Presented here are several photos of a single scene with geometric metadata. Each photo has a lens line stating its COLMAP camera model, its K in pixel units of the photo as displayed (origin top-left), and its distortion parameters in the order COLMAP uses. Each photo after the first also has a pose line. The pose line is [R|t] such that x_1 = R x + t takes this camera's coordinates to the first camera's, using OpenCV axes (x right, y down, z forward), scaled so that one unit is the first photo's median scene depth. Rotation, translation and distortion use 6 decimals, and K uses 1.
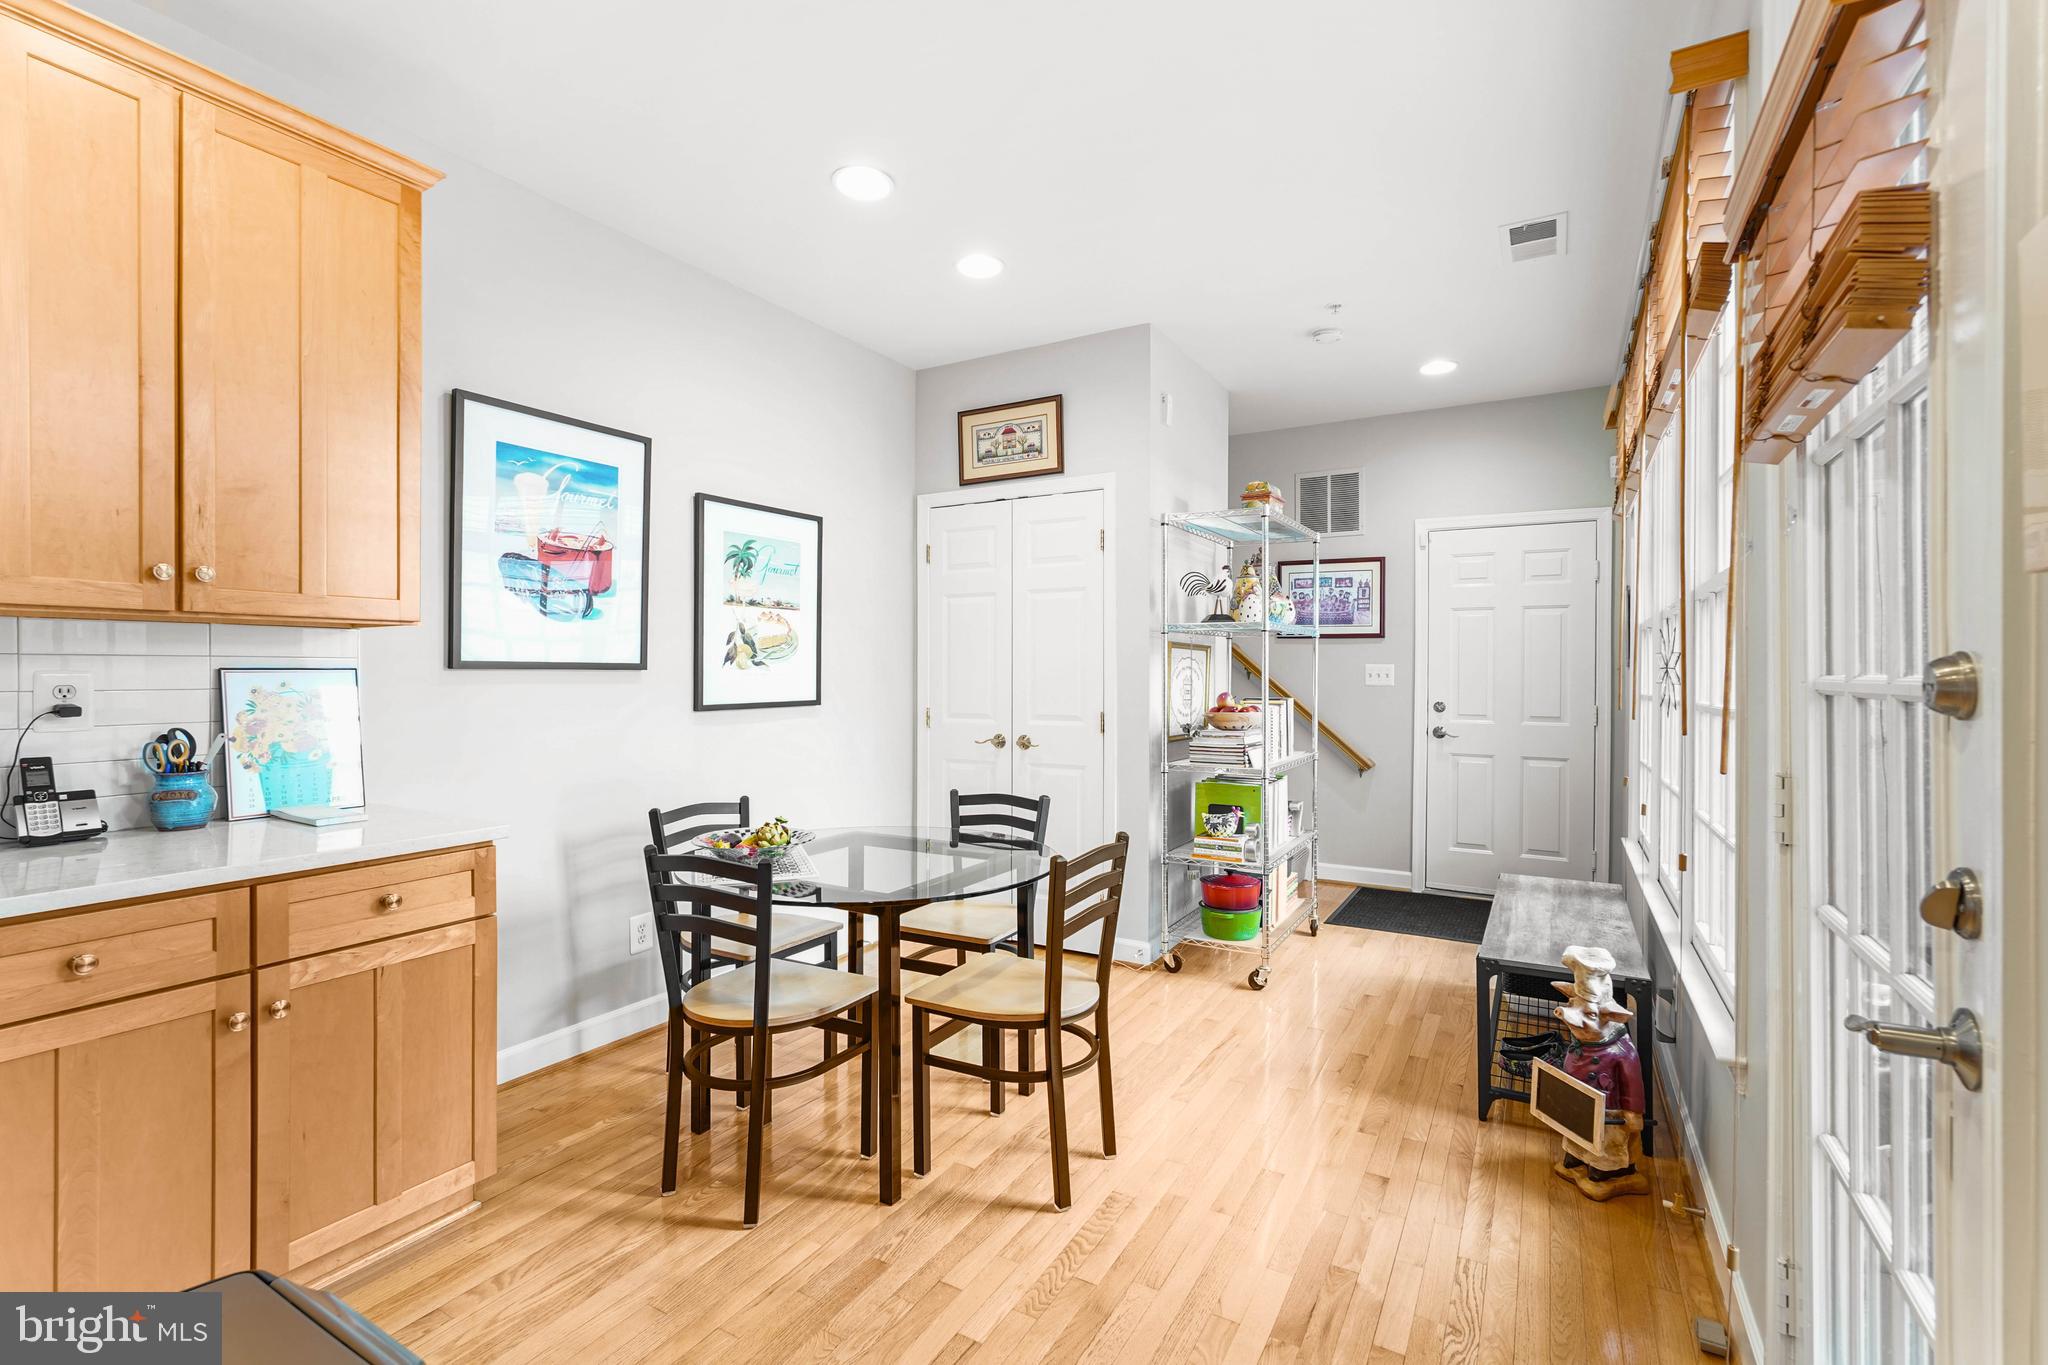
lens RADIAL K [[910.8, 0, 1031.7], [0, 910.8, 678.4], [0, 0, 1]] dist [-0.015462, 0.003979]
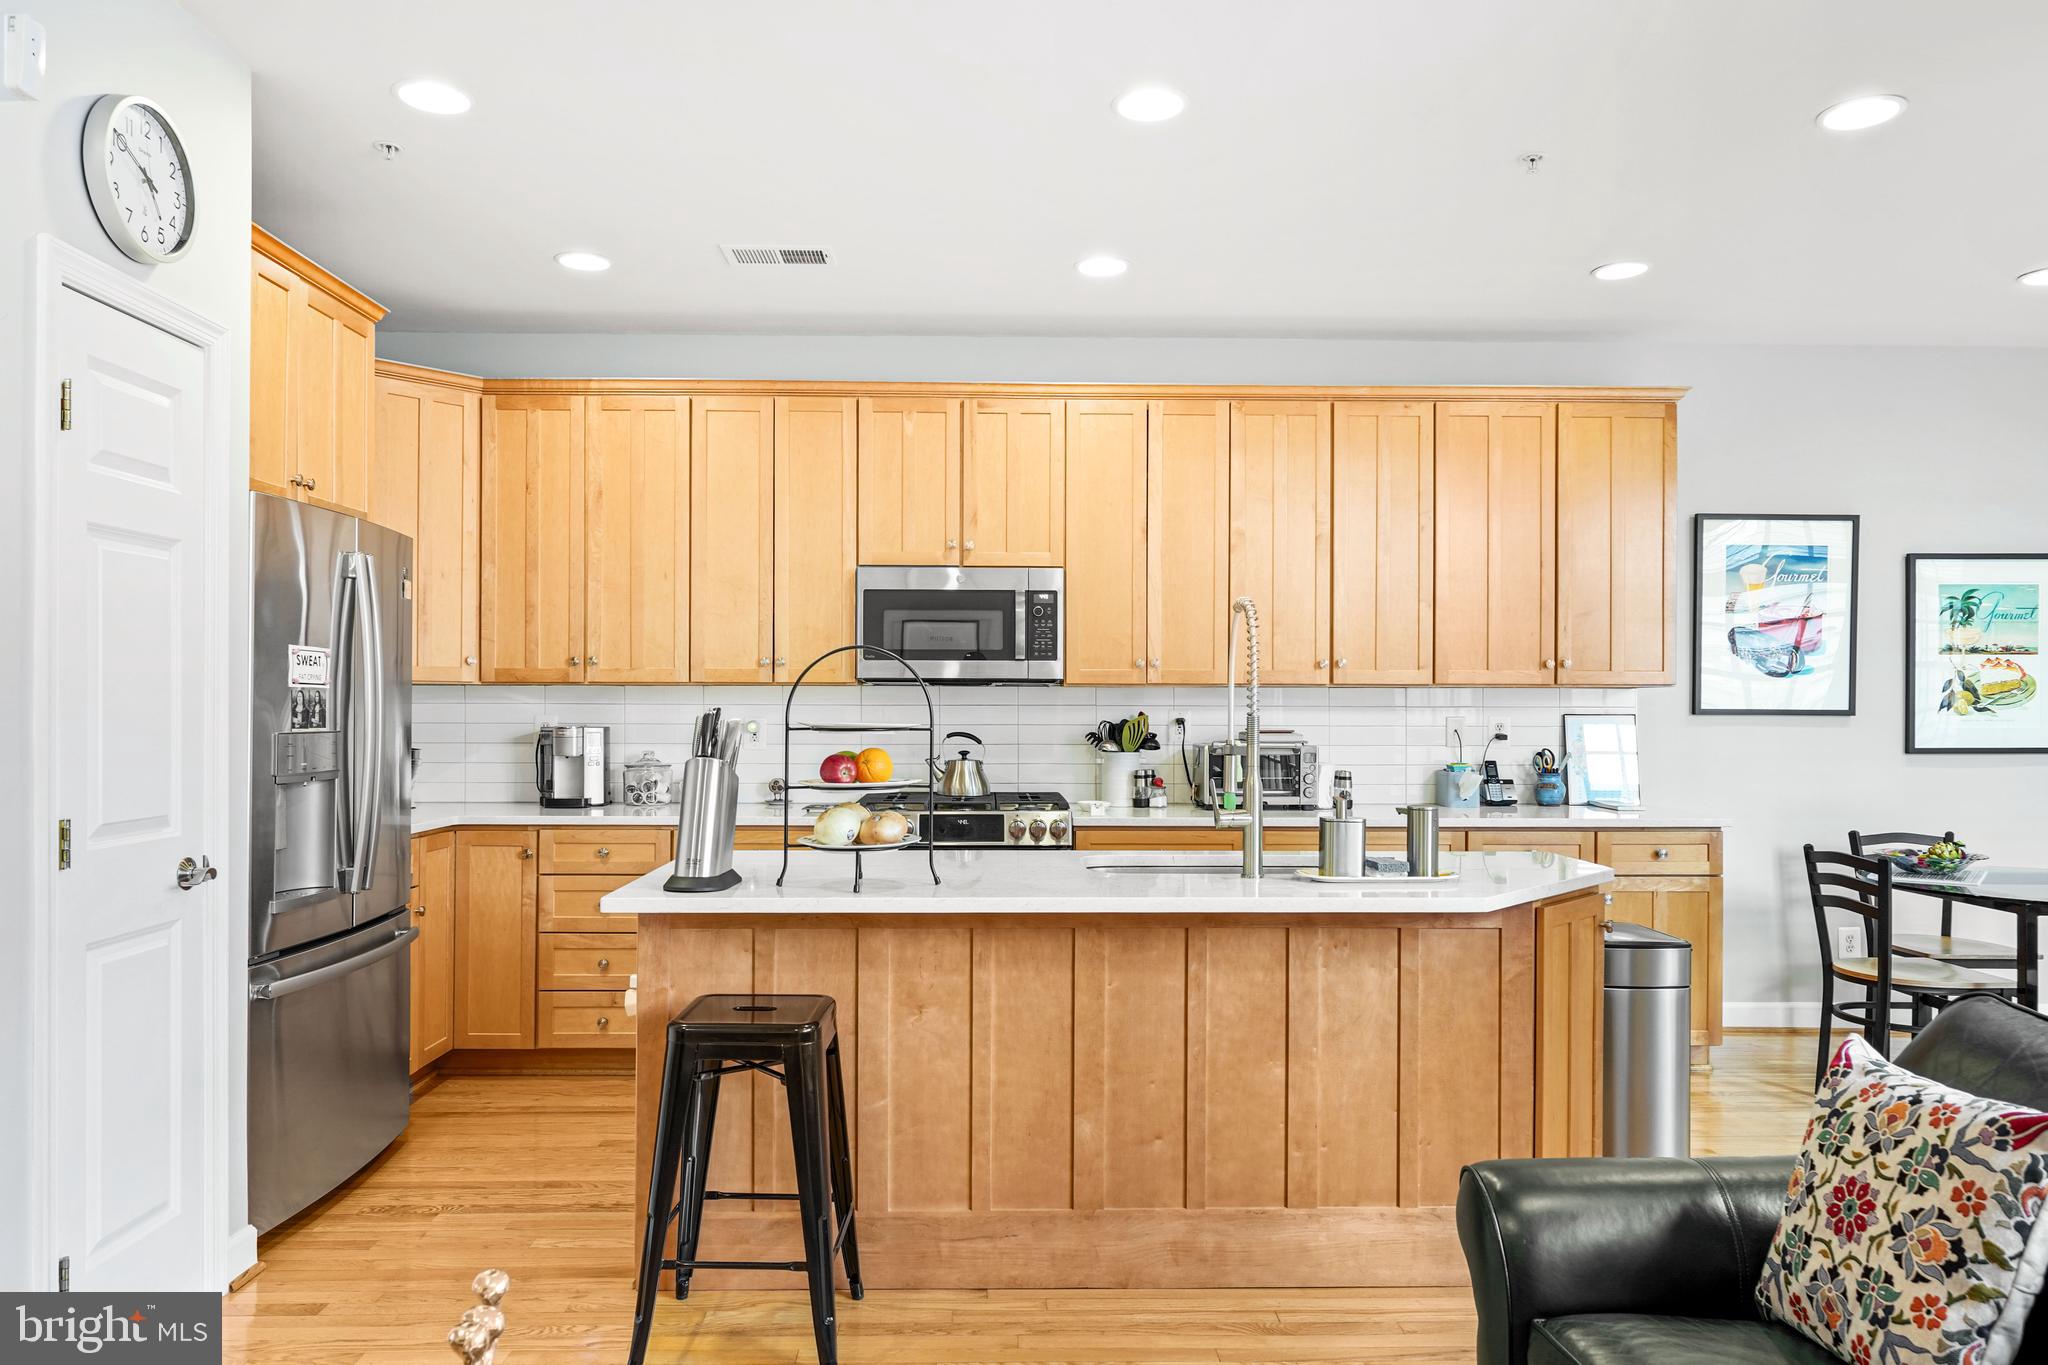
lens RADIAL K [[1421.3, 0, 1004.6], [0, 1421.3, 696.8], [0, 0, 1]] dist [0.011664, 0.006325]
pose [[0.528133, -0.005382, -0.849144, 0.589326], [-0.008997, 0.999888, -0.011933, -0.002265], [0.849114, 0.013942, 0.528026, -0.944233]]
